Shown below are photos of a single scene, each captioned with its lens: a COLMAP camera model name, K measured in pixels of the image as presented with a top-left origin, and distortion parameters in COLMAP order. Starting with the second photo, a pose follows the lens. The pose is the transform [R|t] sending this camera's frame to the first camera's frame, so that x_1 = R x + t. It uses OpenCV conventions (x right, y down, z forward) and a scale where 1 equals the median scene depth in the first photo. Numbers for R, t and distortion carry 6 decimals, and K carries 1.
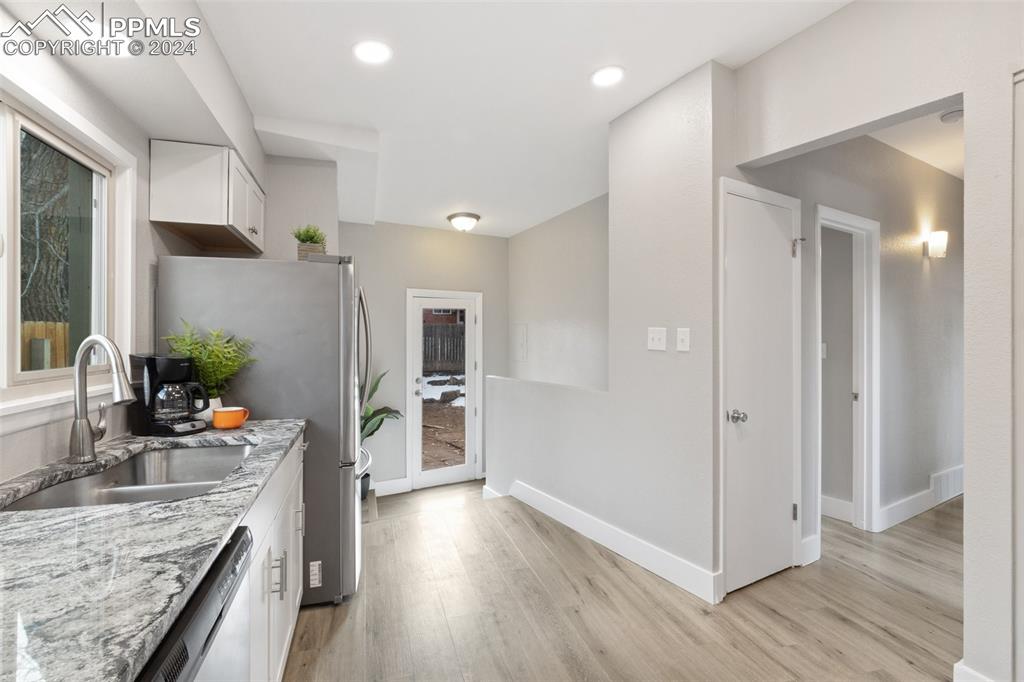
lens RADIAL K [[474.3, 0, 498.4], [0, 474.3, 336.3], [0, 0, 1]] dist [-0.001583, -0.000737]
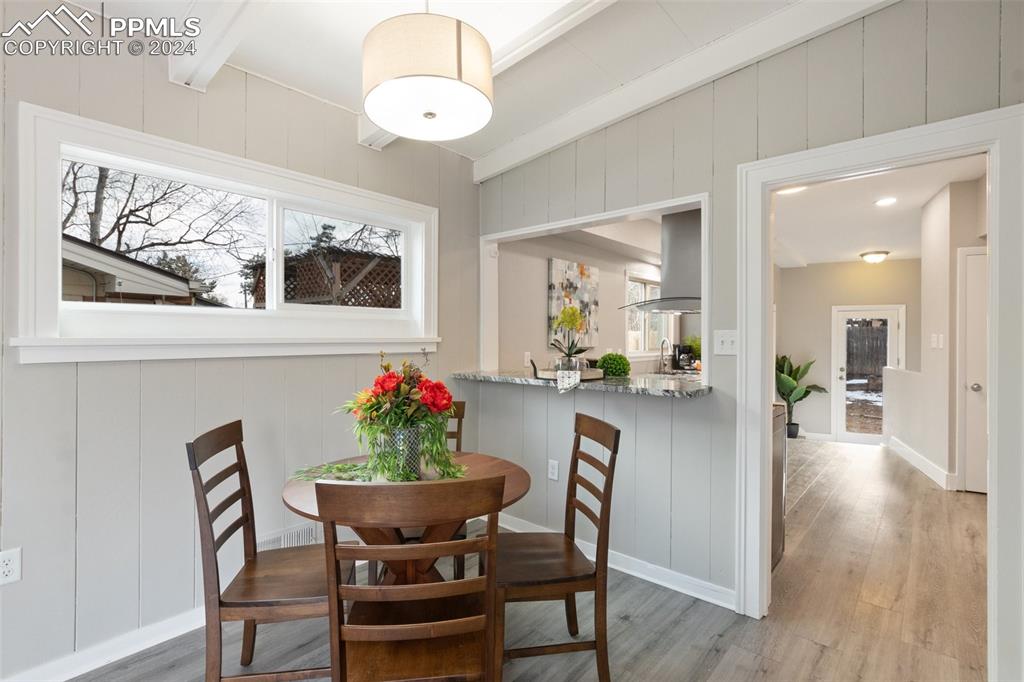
lens RADIAL K [[474.3, 0, 498.4], [0, 474.3, 336.3], [0, 0, 1]] dist [-0.001583, -0.000737]
pose [[0.525384, 0.001479, -0.850864, 1.251418], [-0.002643, 0.999997, 0.000106, -0.010649], [0.850861, 0.002193, 0.525386, -1.588618]]
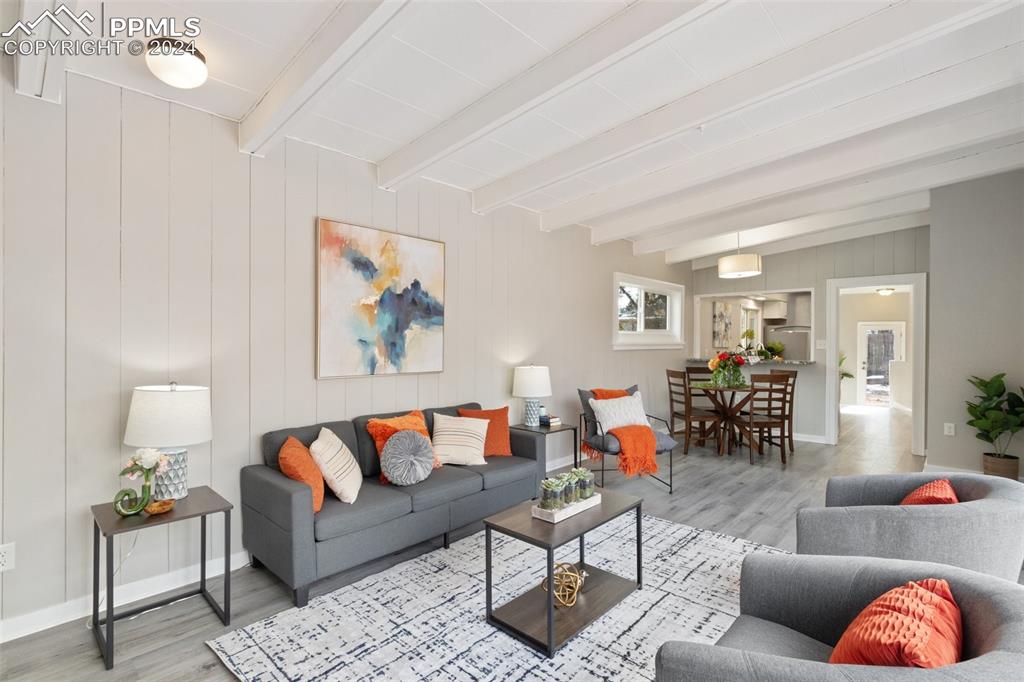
lens RADIAL K [[481.6, 0, 497.5], [0, 481.6, 340.0], [0, 0, 1]] dist [-0.001425, -0.000603]
pose [[0.507574, 0.004722, -0.861595, 2.226977], [-0.006158, 0.999979, 0.001853, -0.020832], [0.861586, 0.004365, 0.507593, -4.015790]]
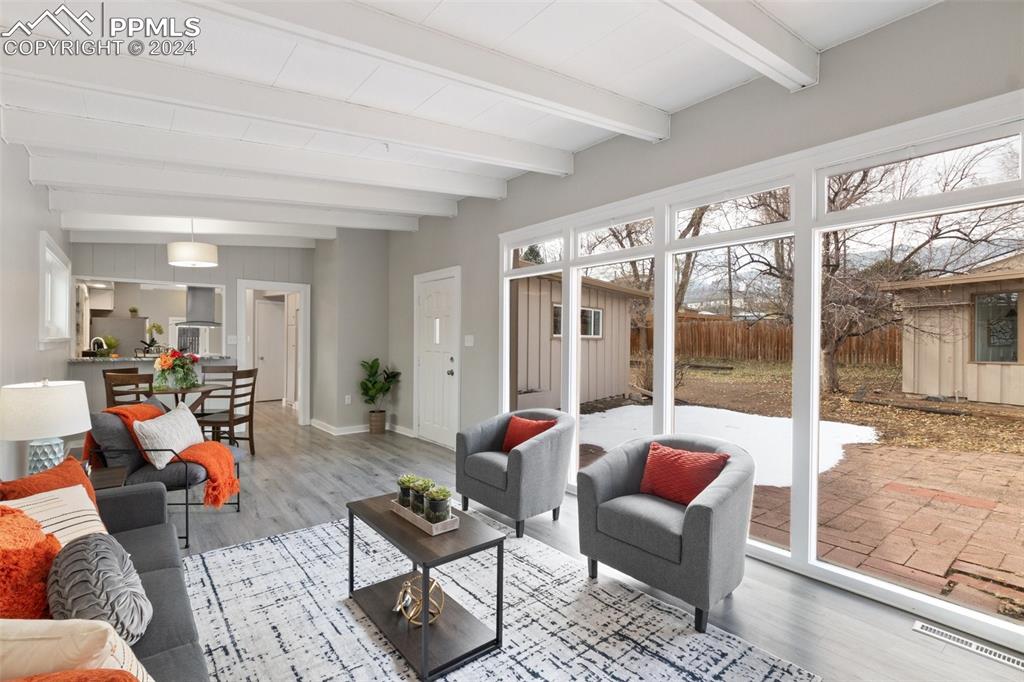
lens RADIAL K [[481.6, 0, 497.5], [0, 481.6, 340.0], [0, 0, 1]] dist [-0.001425, -0.000603]
pose [[0.925259, 0.006322, 0.379284, 0.988451], [-0.007815, 0.999967, 0.002396, -0.018093], [-0.379256, -0.005181, 0.925277, -4.368791]]
